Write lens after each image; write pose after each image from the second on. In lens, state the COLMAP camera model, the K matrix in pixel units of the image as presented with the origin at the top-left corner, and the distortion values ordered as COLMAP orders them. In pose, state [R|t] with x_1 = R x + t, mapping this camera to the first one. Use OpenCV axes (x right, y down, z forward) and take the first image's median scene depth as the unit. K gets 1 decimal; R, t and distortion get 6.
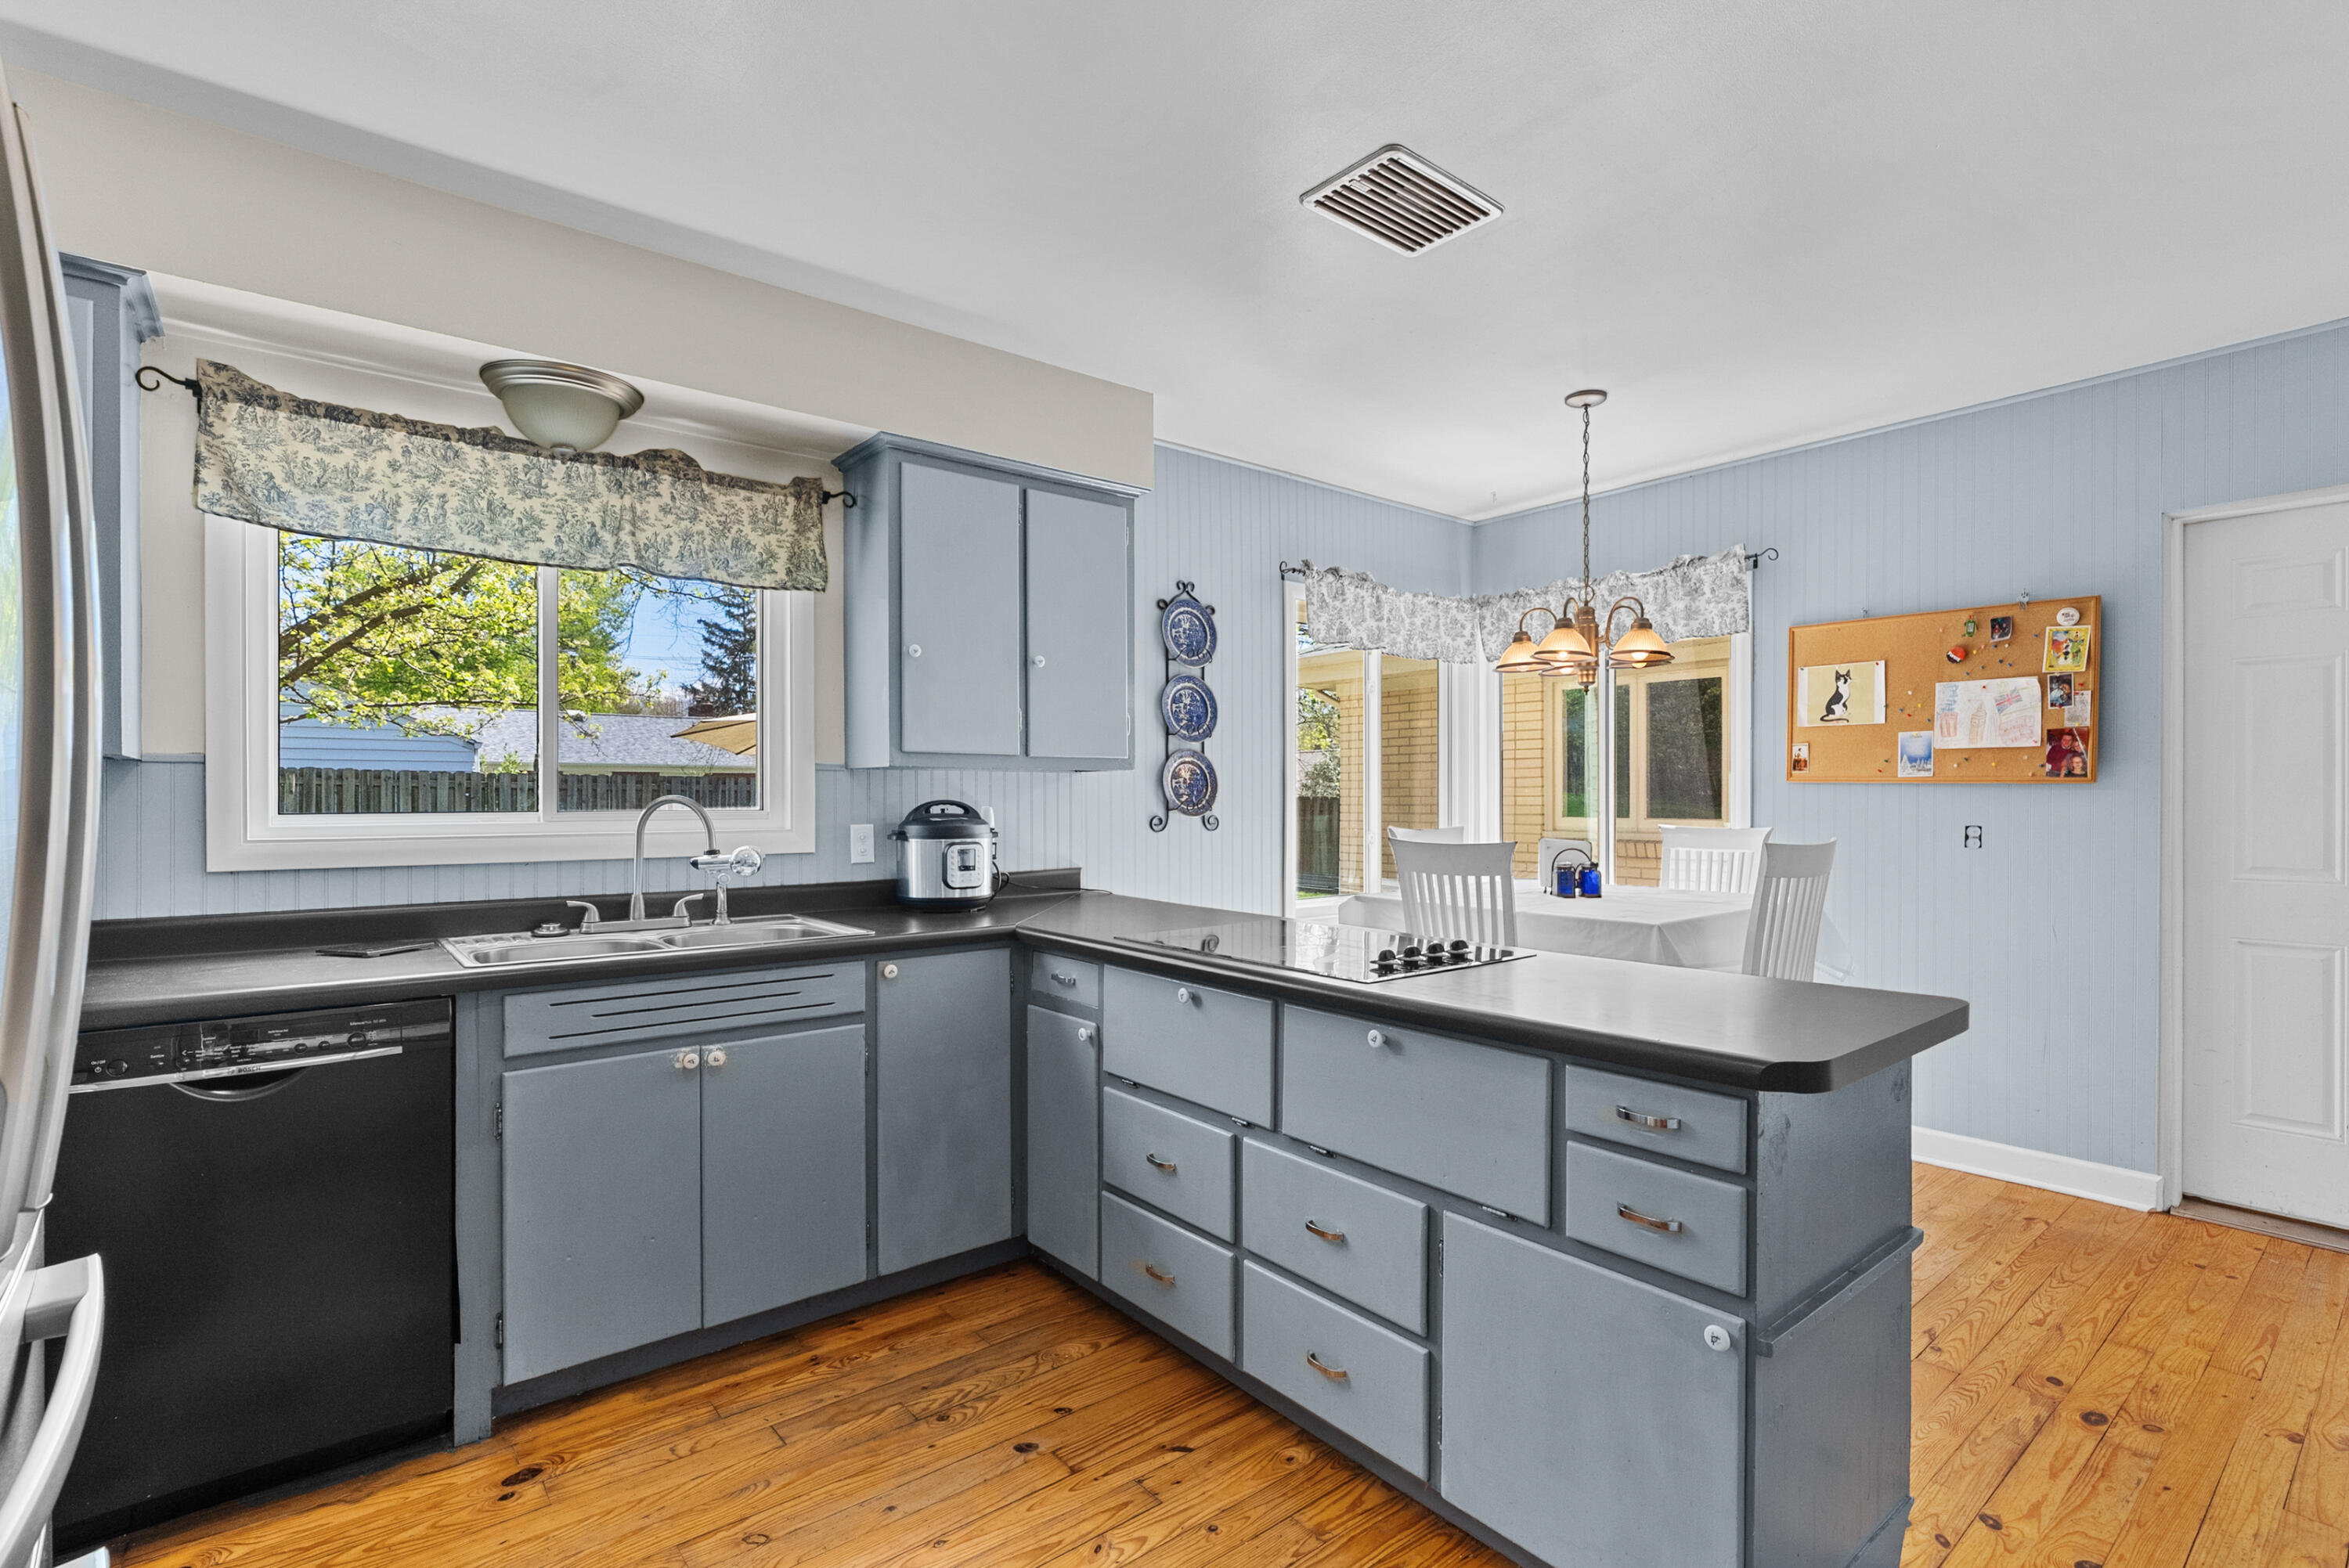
lens RADIAL K [[1056.4, 0, 1155.3], [0, 1056.4, 802.6], [0, 0, 1]] dist [-0.011008, 0.004076]
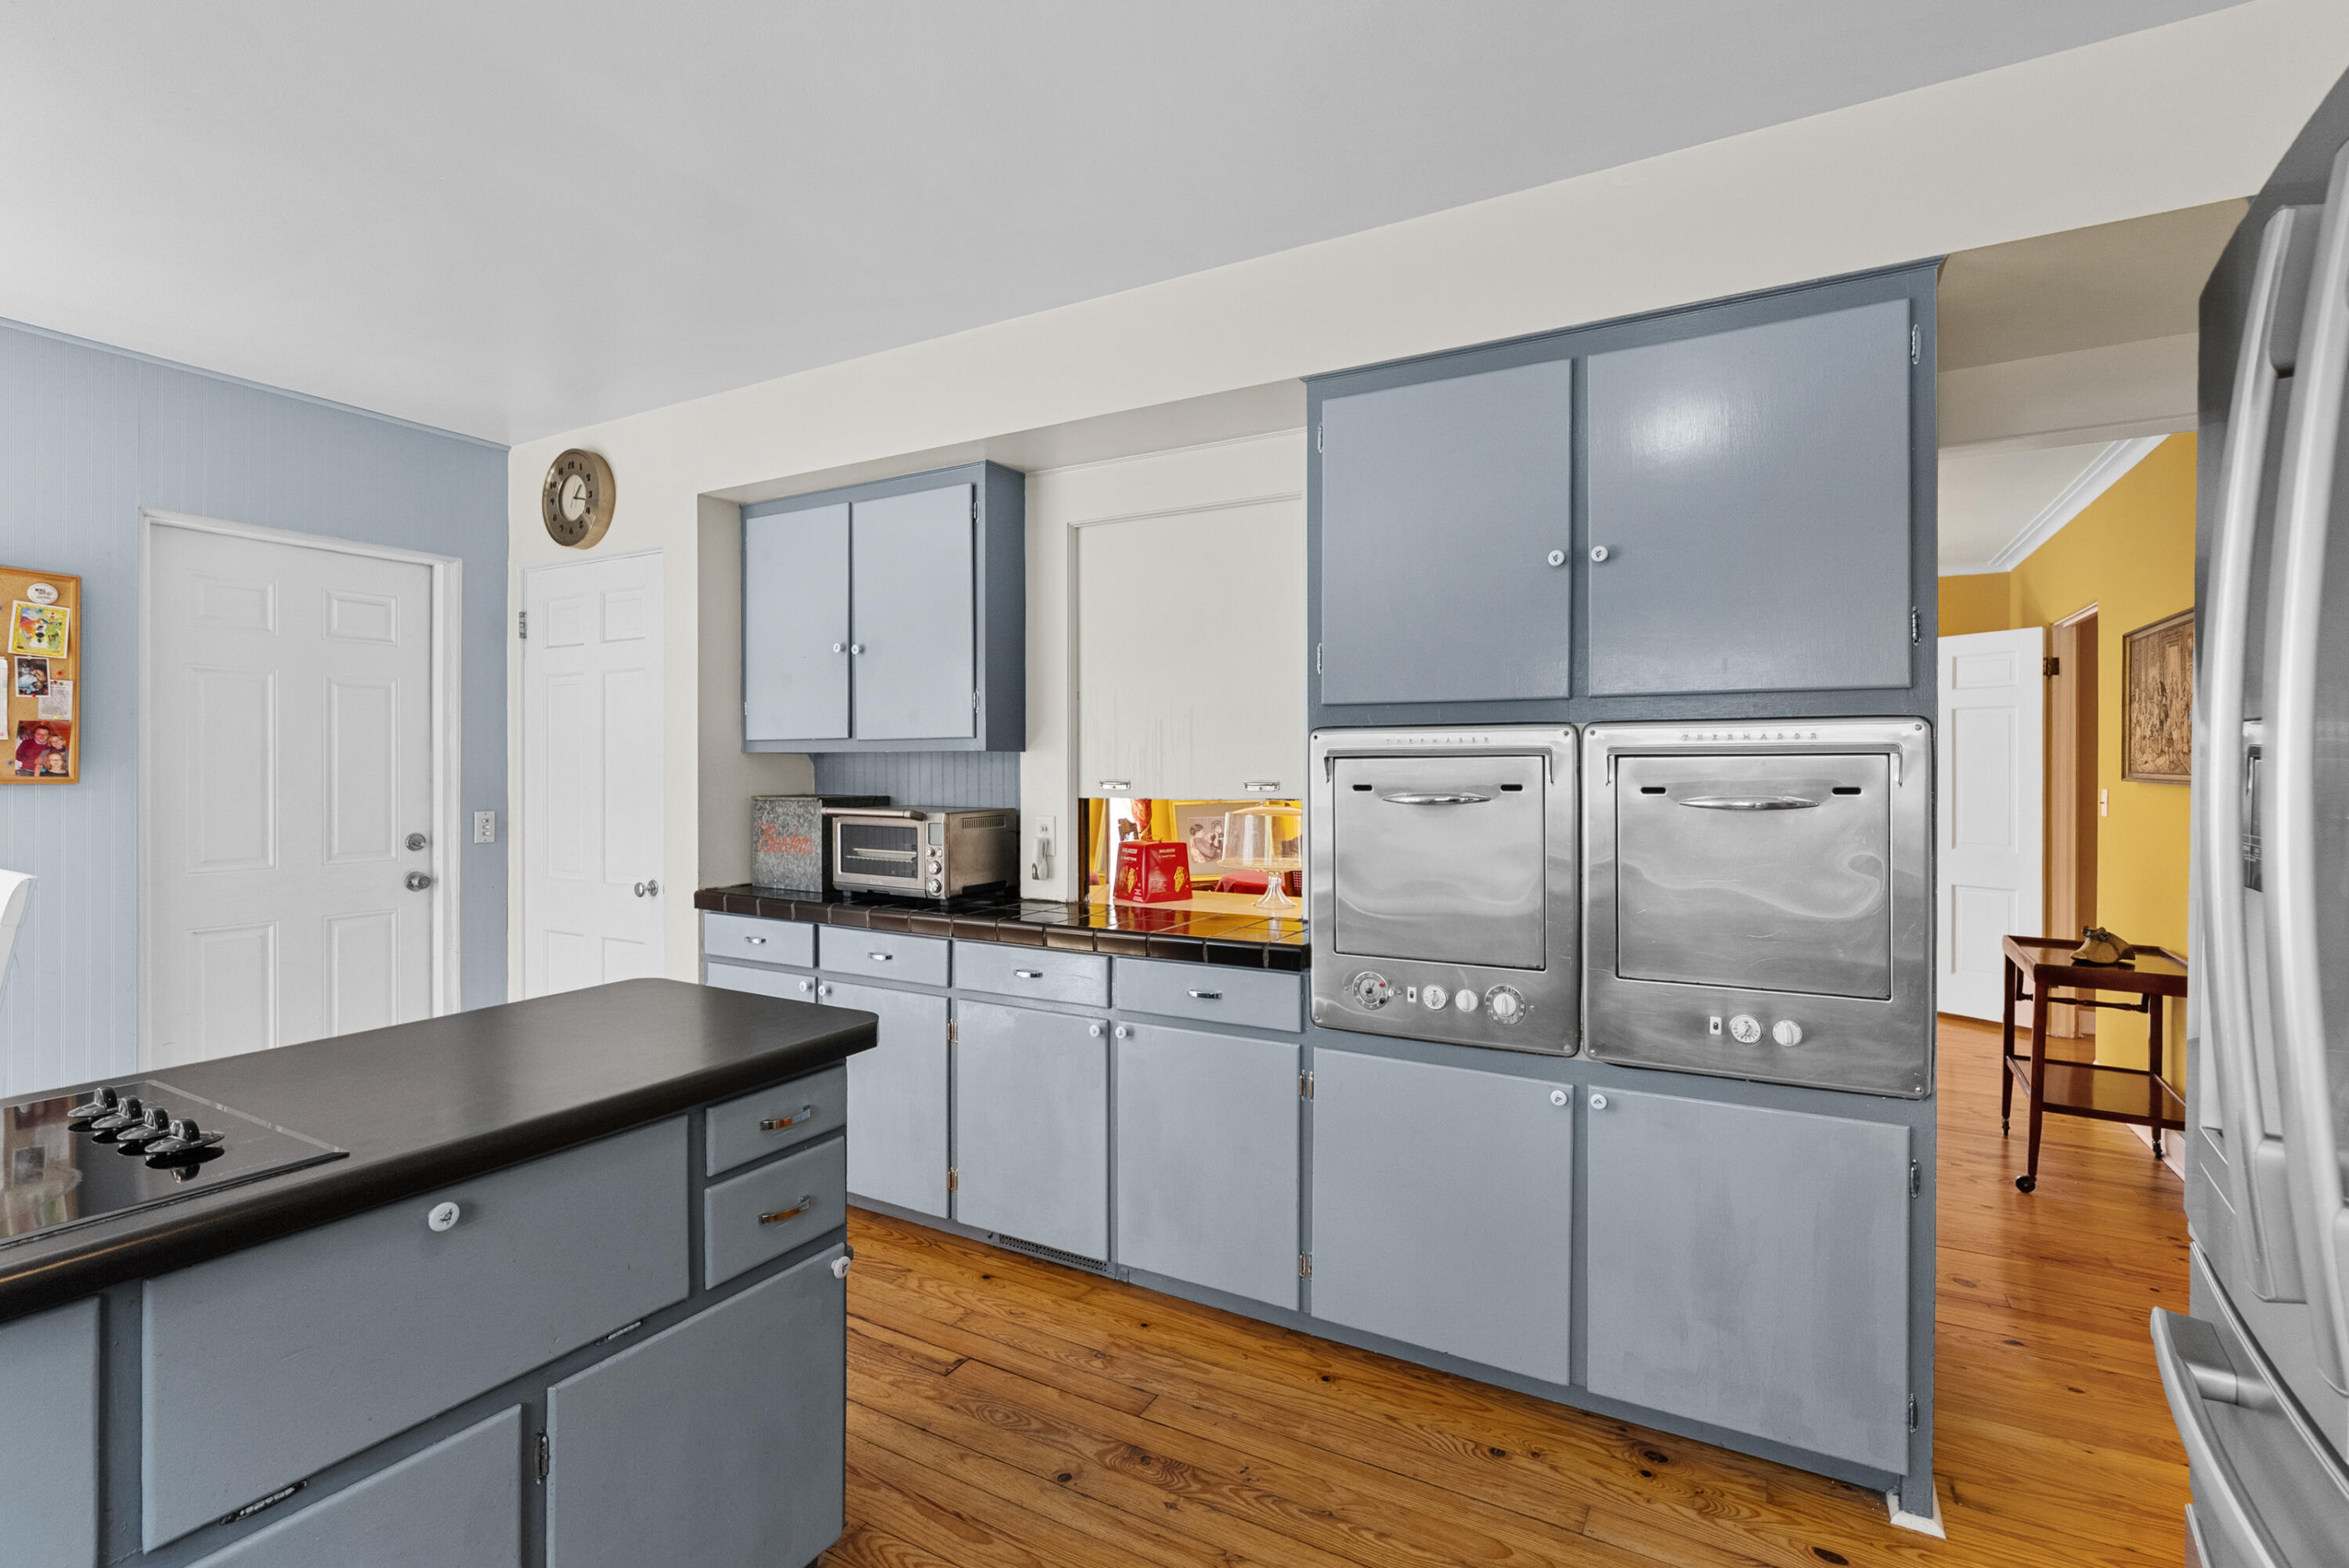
lens RADIAL K [[1056.4, 0, 1192.5], [0, 1056.4, 772.0], [0, 0, 1]] dist [-0.011008, 0.004076]
pose [[-0.385599, -0.004209, 0.922657, -0.310825], [0.007155, 0.999946, 0.007551, -0.028186], [-0.922639, 0.009513, -0.385548, 0.457438]]
